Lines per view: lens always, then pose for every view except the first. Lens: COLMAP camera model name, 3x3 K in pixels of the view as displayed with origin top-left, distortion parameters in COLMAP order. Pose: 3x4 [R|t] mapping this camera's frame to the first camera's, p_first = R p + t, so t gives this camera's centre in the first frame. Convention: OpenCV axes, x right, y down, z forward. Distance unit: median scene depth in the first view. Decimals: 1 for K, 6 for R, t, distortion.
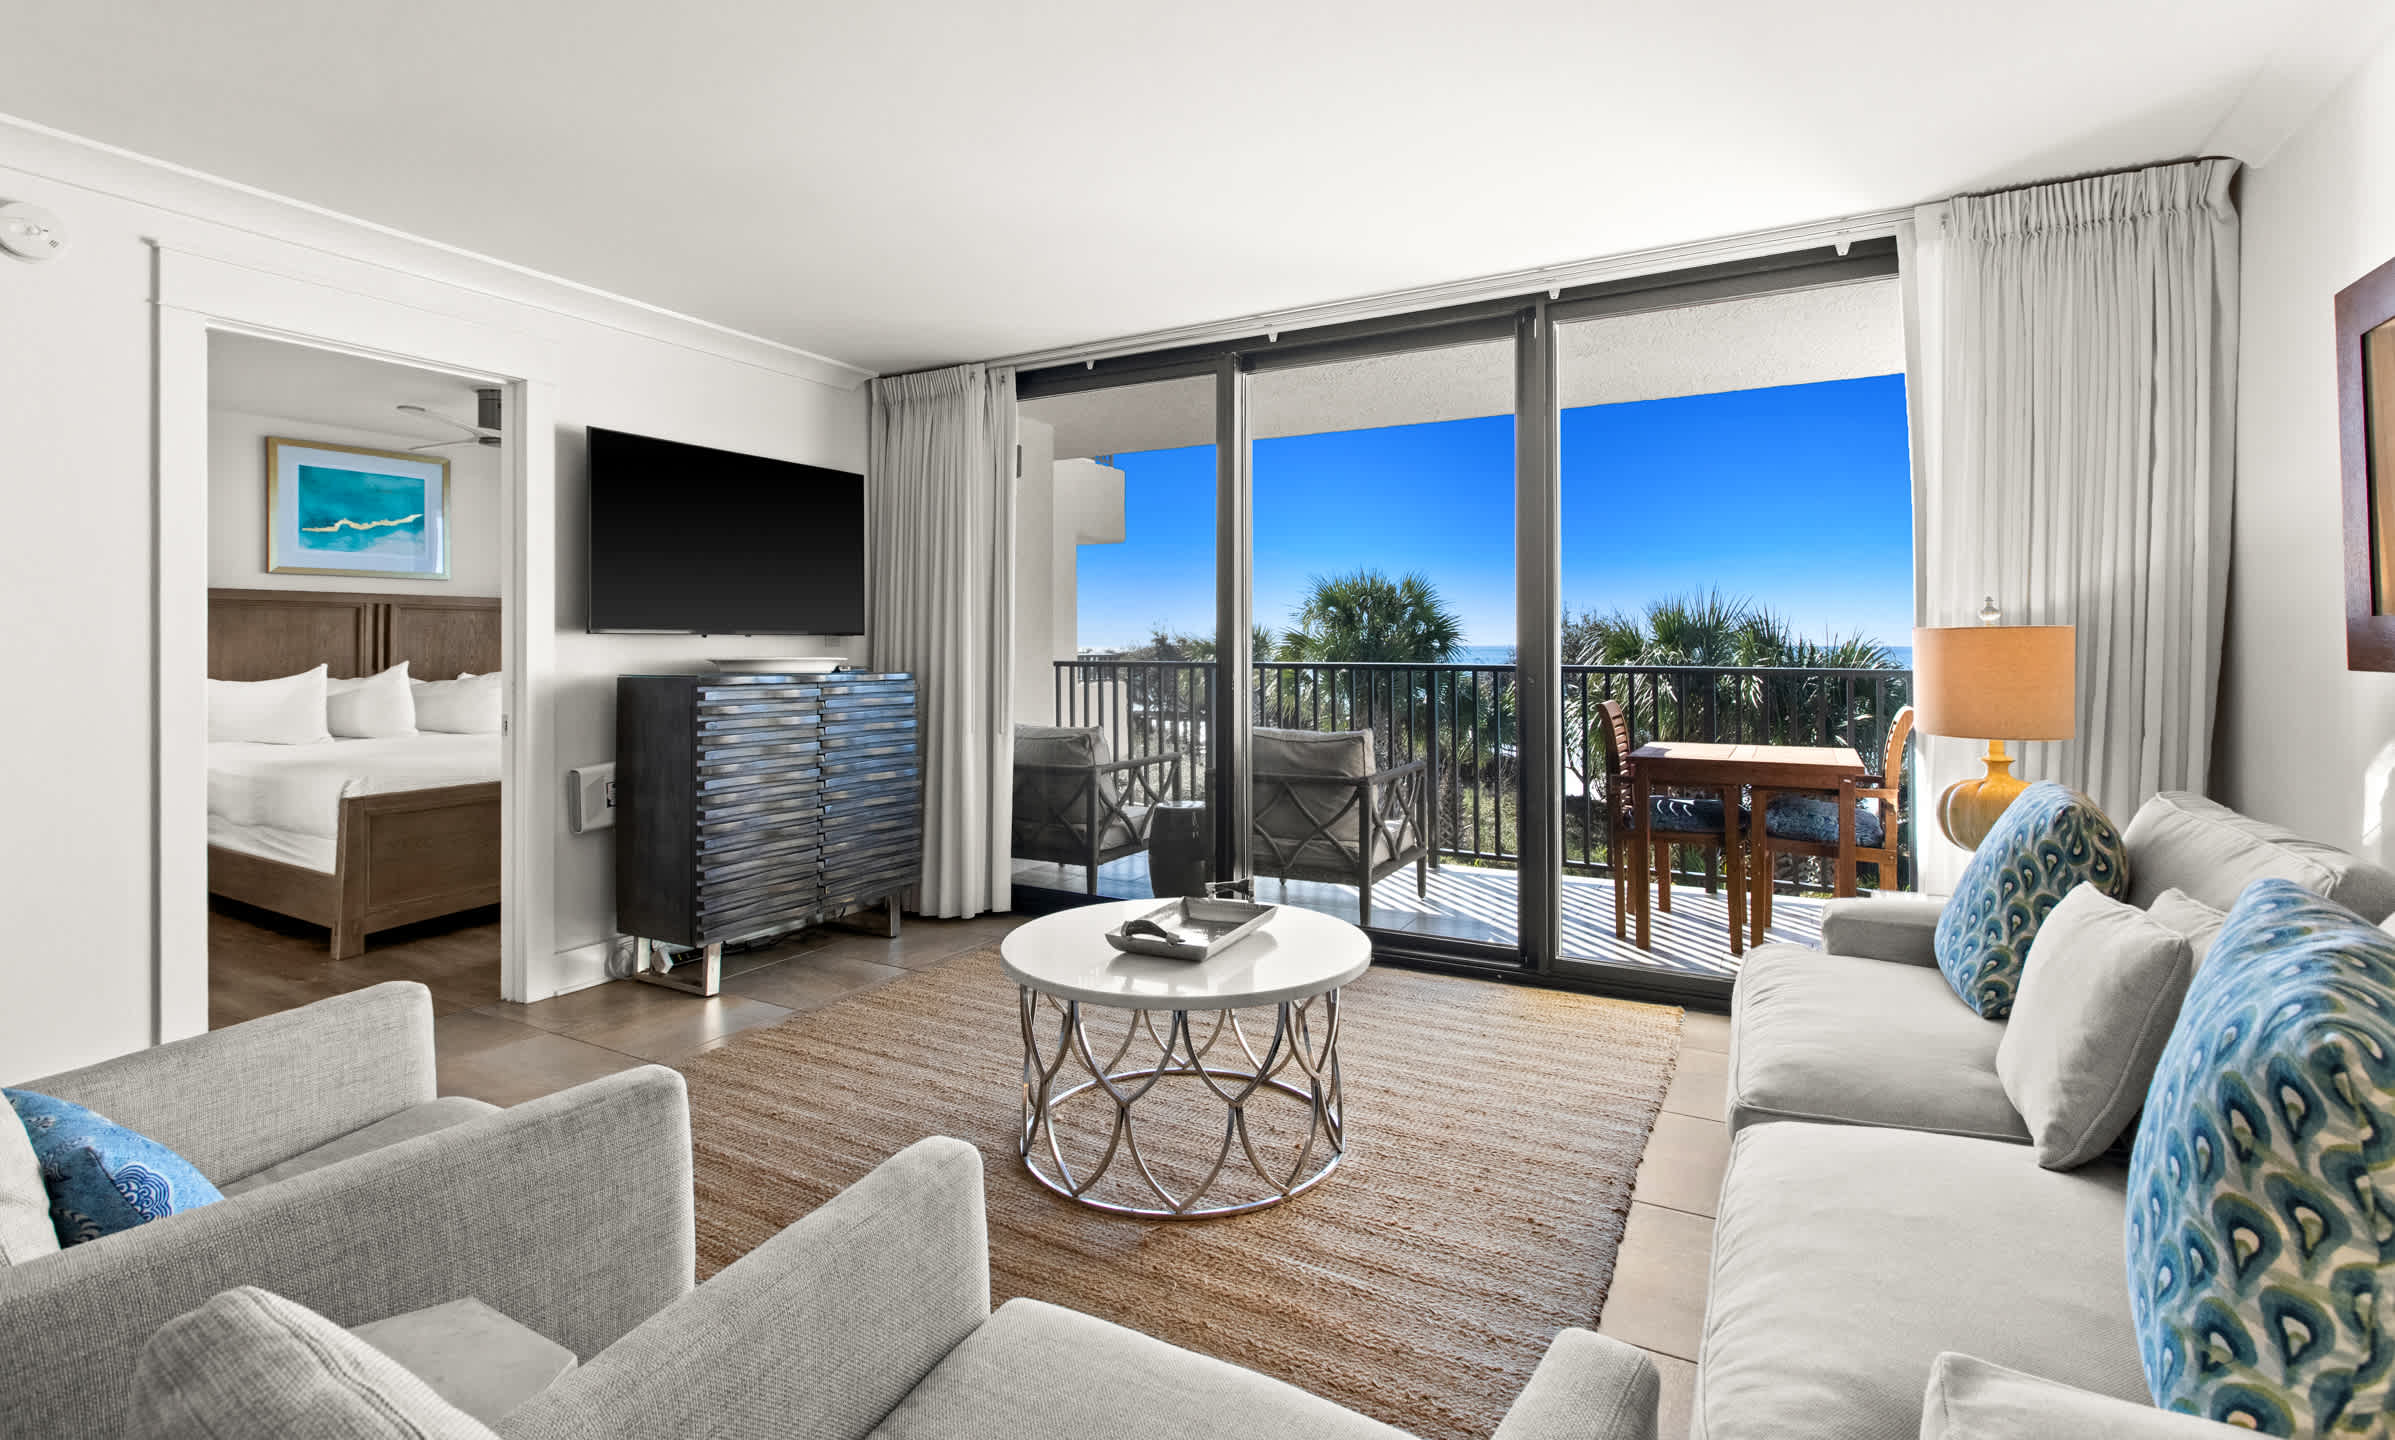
lens RADIAL K [[1072.7, 0, 1206.9], [0, 1072.7, 650.5], [0, 0, 1]] dist [0.000642, -0.000051]
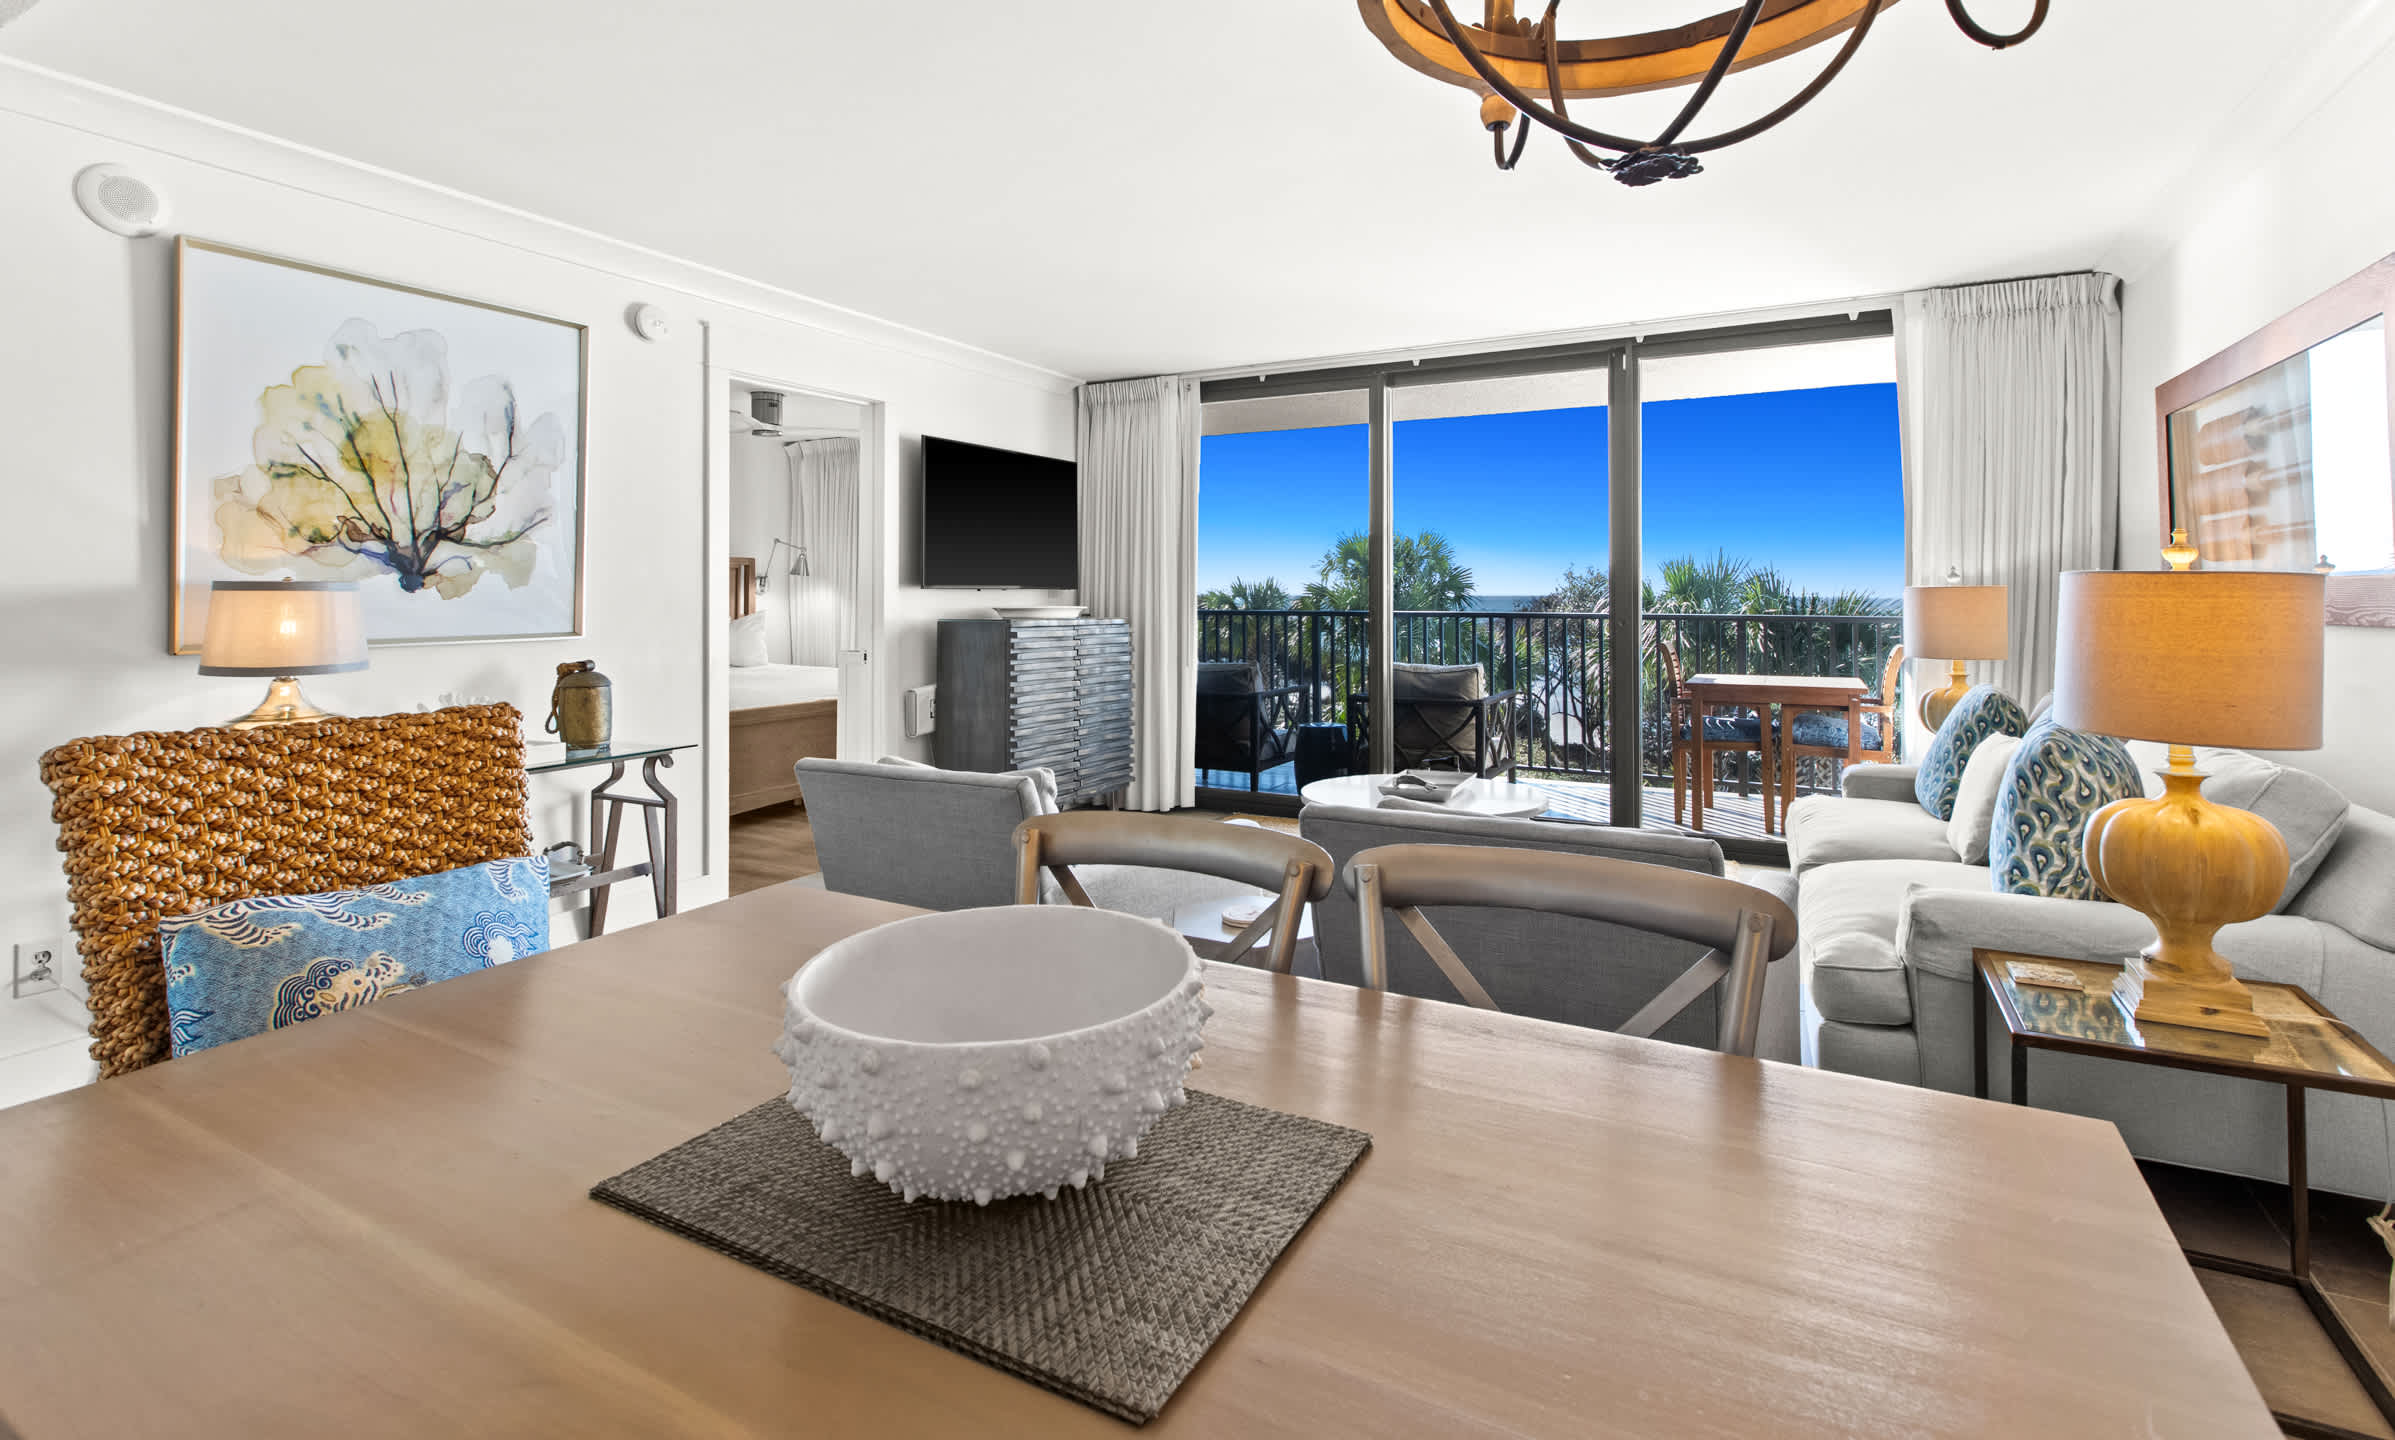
lens RADIAL K [[1095.1, 0, 1194.8], [0, 1095.1, 599.4], [0, 0, 1]] dist [0.000333, 0.000172]
pose [[0.999990, 0.000869, 0.004361, -0.211135], [-0.000863, 0.999999, -0.001321, -0.000732], [-0.004362, 0.001318, 0.999990, -0.329176]]
